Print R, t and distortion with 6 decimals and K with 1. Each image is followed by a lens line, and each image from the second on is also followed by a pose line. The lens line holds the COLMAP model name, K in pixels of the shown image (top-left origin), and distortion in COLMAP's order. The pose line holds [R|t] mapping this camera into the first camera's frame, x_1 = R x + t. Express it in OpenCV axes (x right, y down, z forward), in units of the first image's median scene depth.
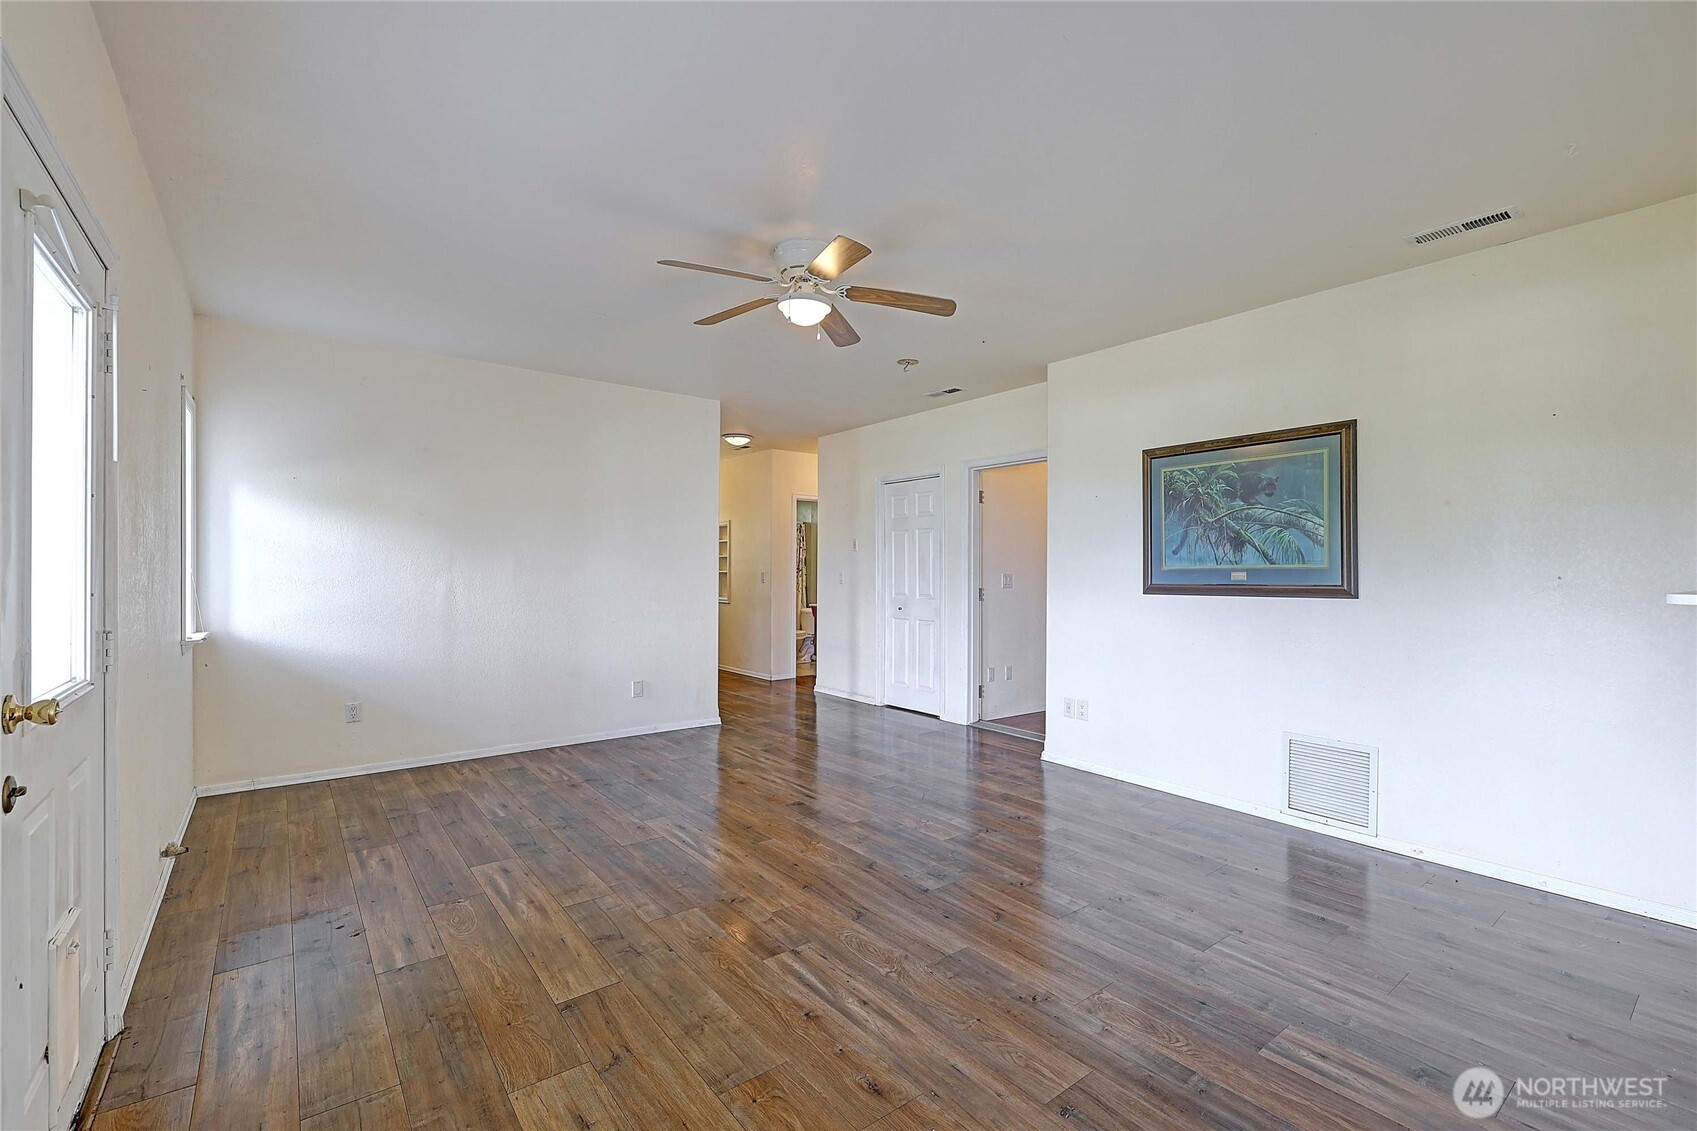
lens RADIAL K [[735.9, 0, 846.3], [0, 735.9, 570.3], [0, 0, 1]] dist [-0.002356, -0.000174]
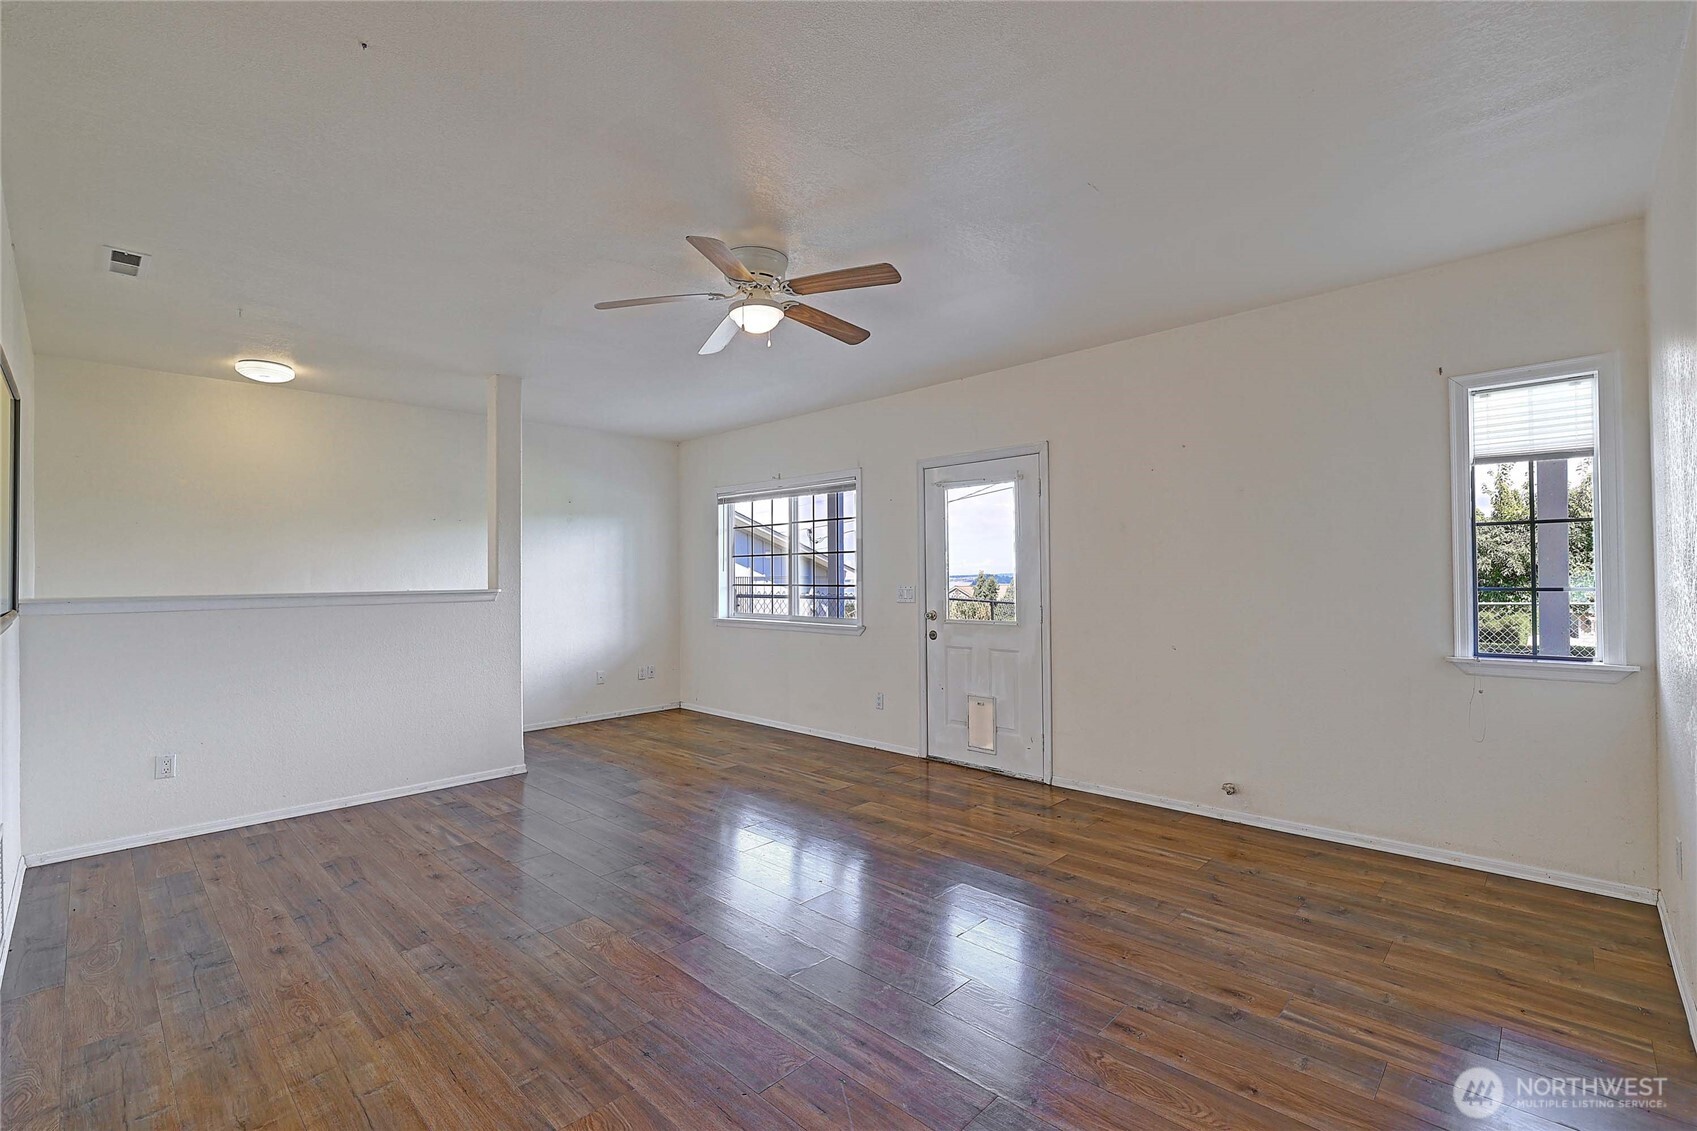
lens RADIAL K [[735.9, 0, 848.1], [0, 735.9, 567.0], [0, 0, 1]] dist [-0.002356, -0.000174]
pose [[-0.989261, 0.003620, -0.146116, -0.029591], [0.005739, 0.999884, -0.014084, -0.006789], [0.146048, -0.014771, -0.989167, 1.780813]]
